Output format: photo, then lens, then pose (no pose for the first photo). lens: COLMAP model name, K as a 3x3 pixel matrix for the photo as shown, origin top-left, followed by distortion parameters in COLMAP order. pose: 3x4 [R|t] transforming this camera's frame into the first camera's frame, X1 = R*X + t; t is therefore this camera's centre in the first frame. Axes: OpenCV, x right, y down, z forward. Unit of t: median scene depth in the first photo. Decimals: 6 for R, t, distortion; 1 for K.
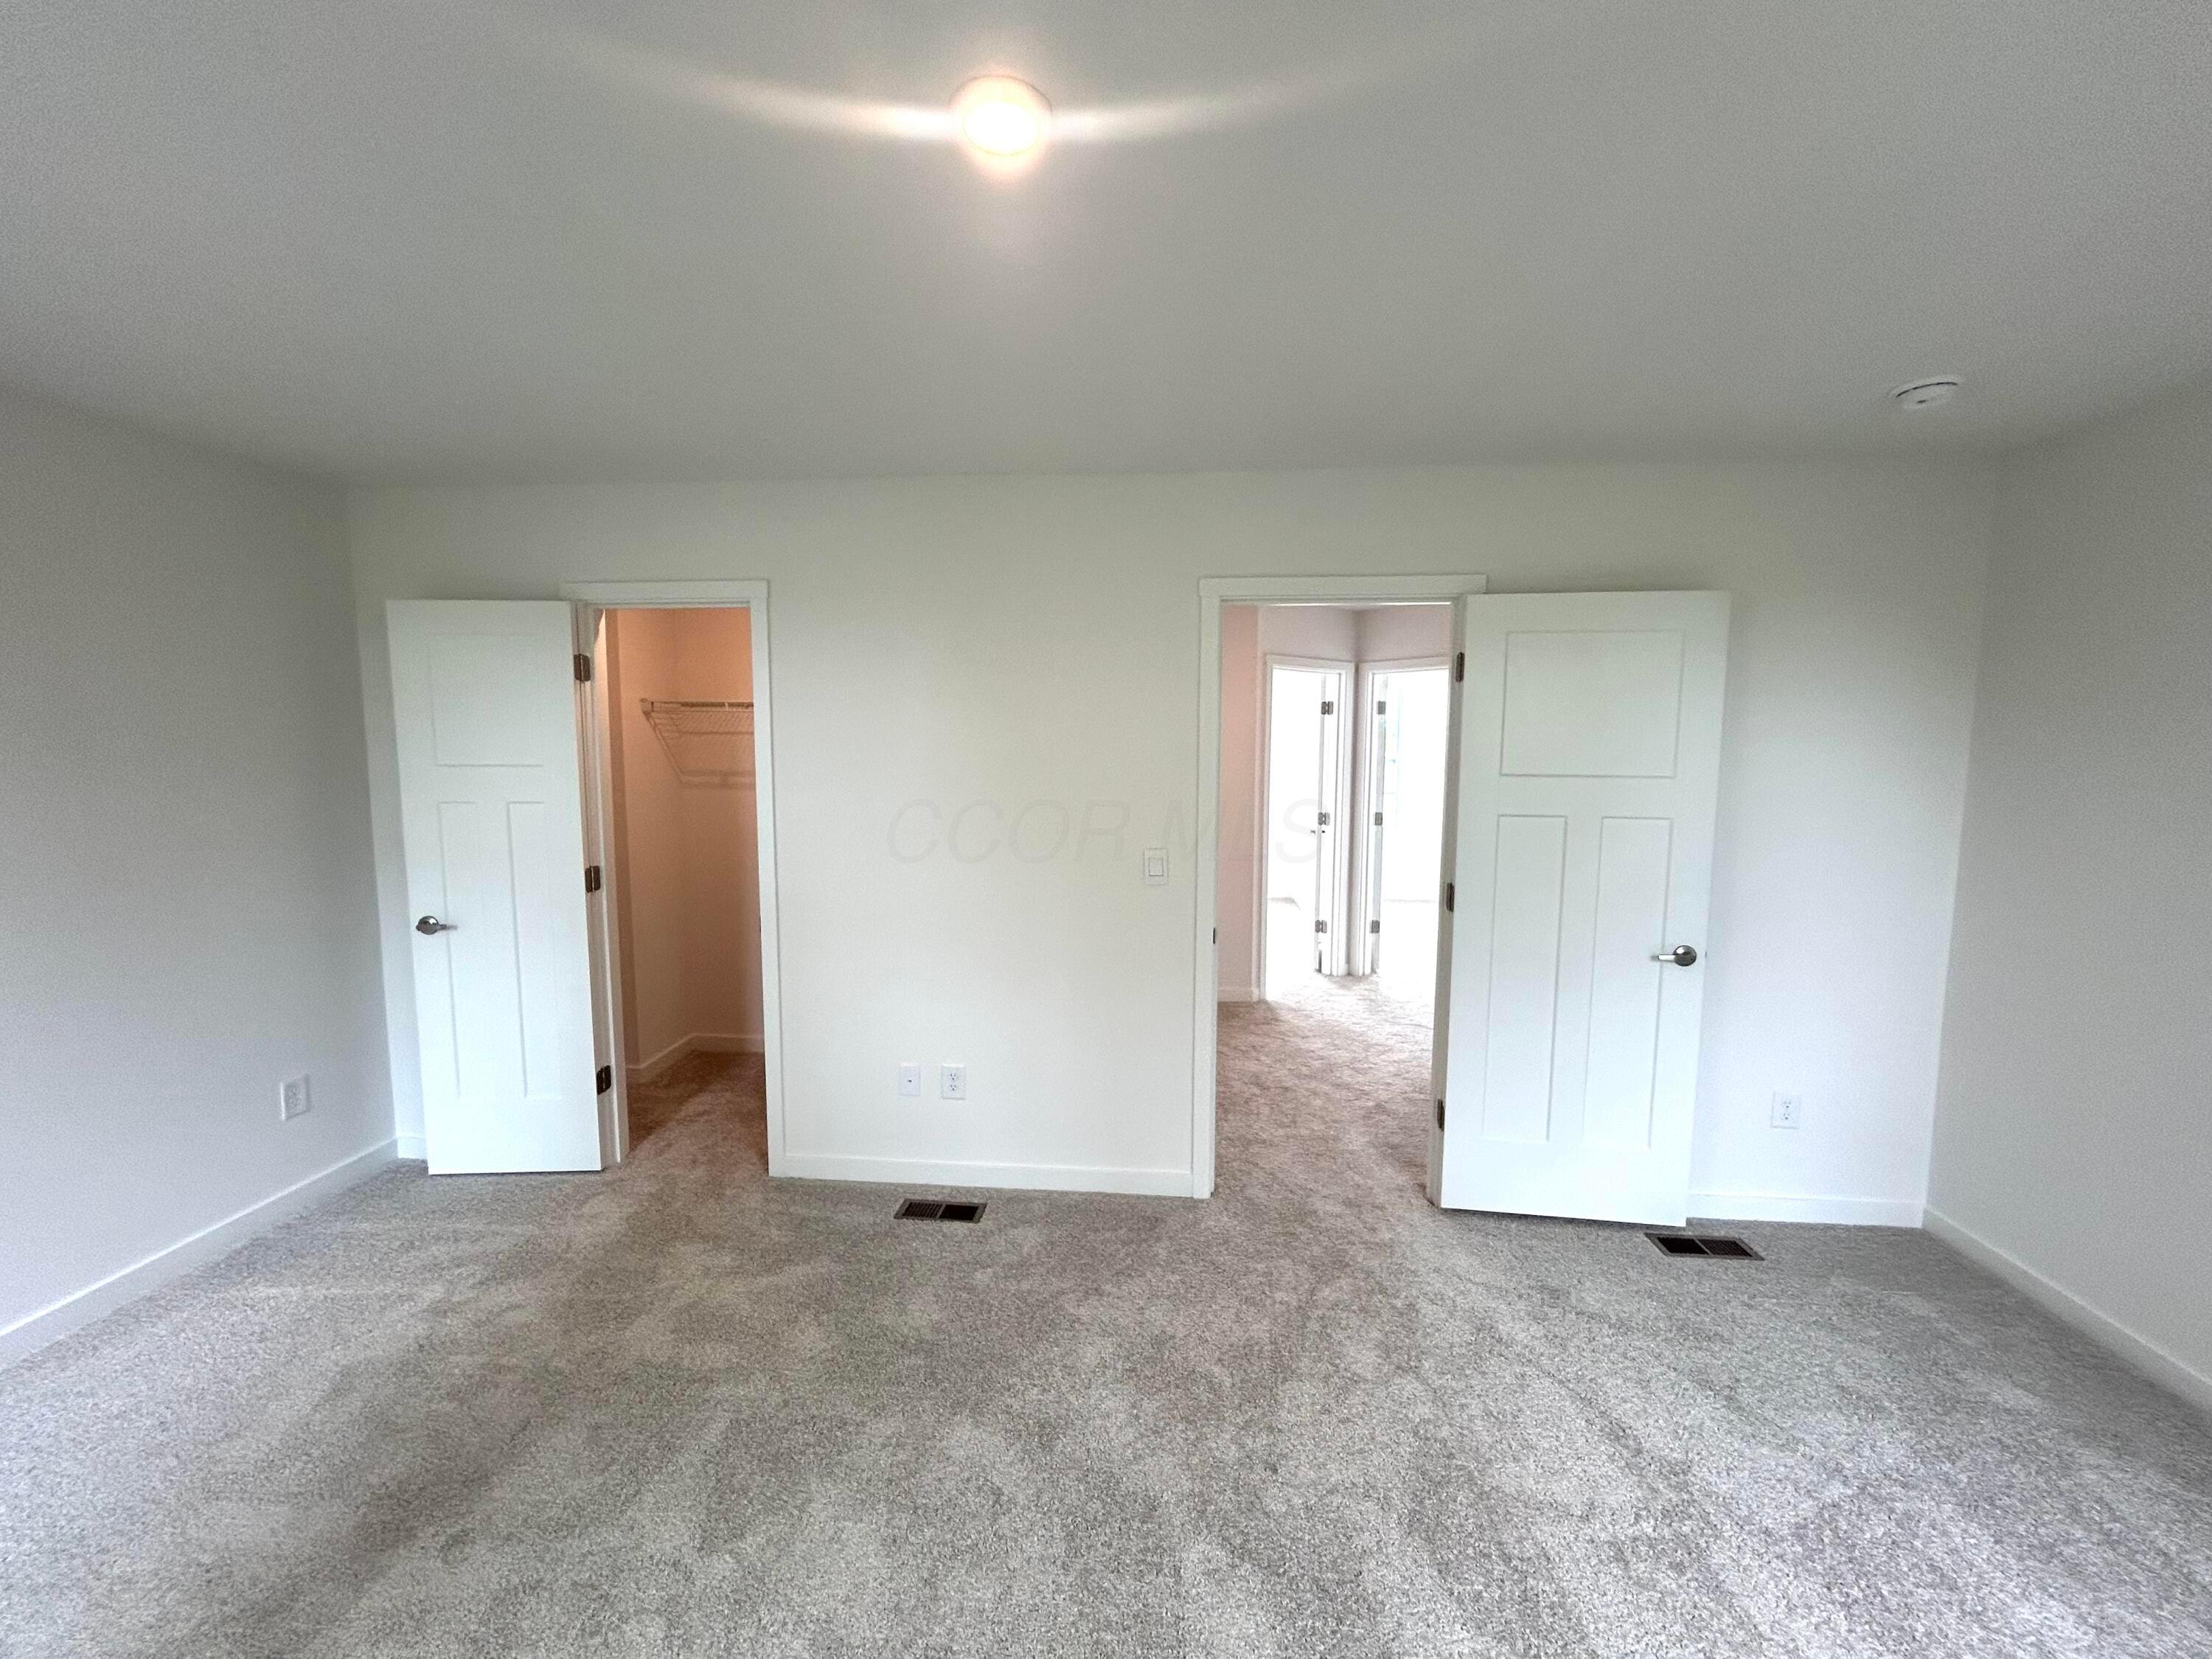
lens RADIAL K [[869.9, 0, 1147.8], [0, 869.9, 824.7], [0, 0, 1]] dist [0.000689, 0.000368]
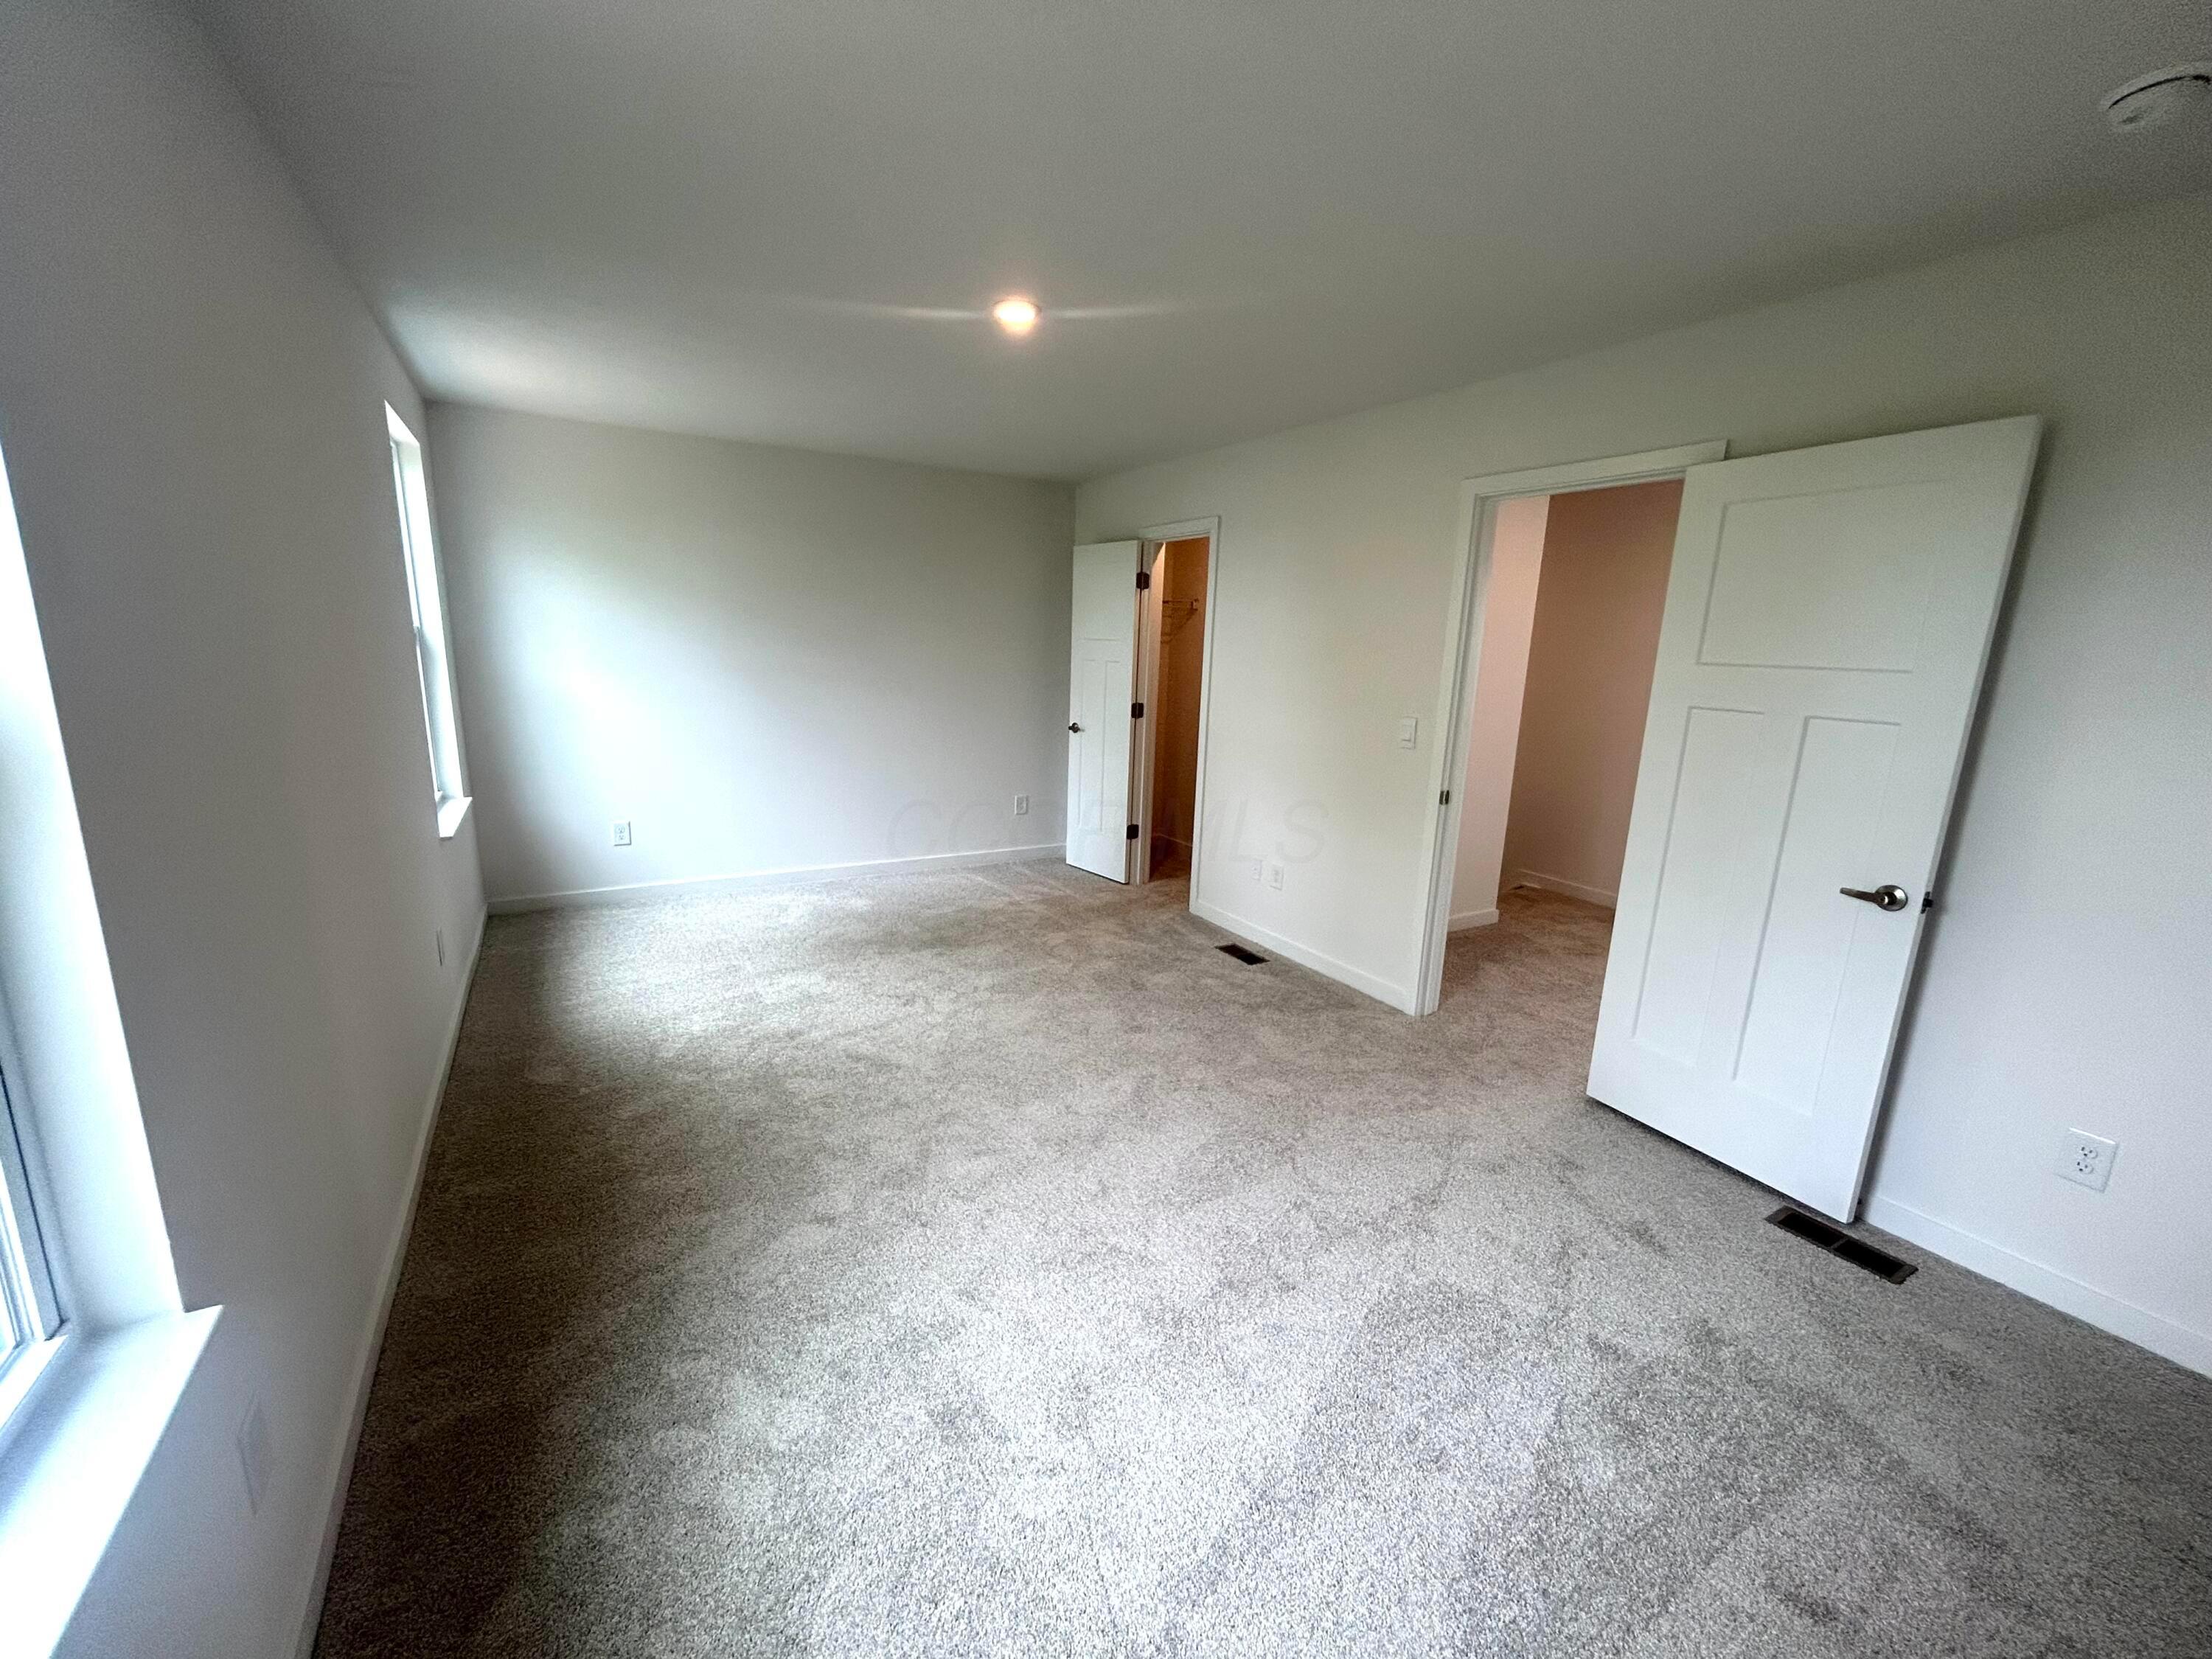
lens RADIAL K [[897.5, 0, 1142.2], [0, 897.5, 820.4], [0, 0, 1]] dist [0.000166, 0.000389]
pose [[0.604418, 0.171205, -0.778053, 0.807329], [-0.089423, 0.985043, 0.147285, 0.017459], [0.791632, -0.019446, 0.610688, -0.045323]]
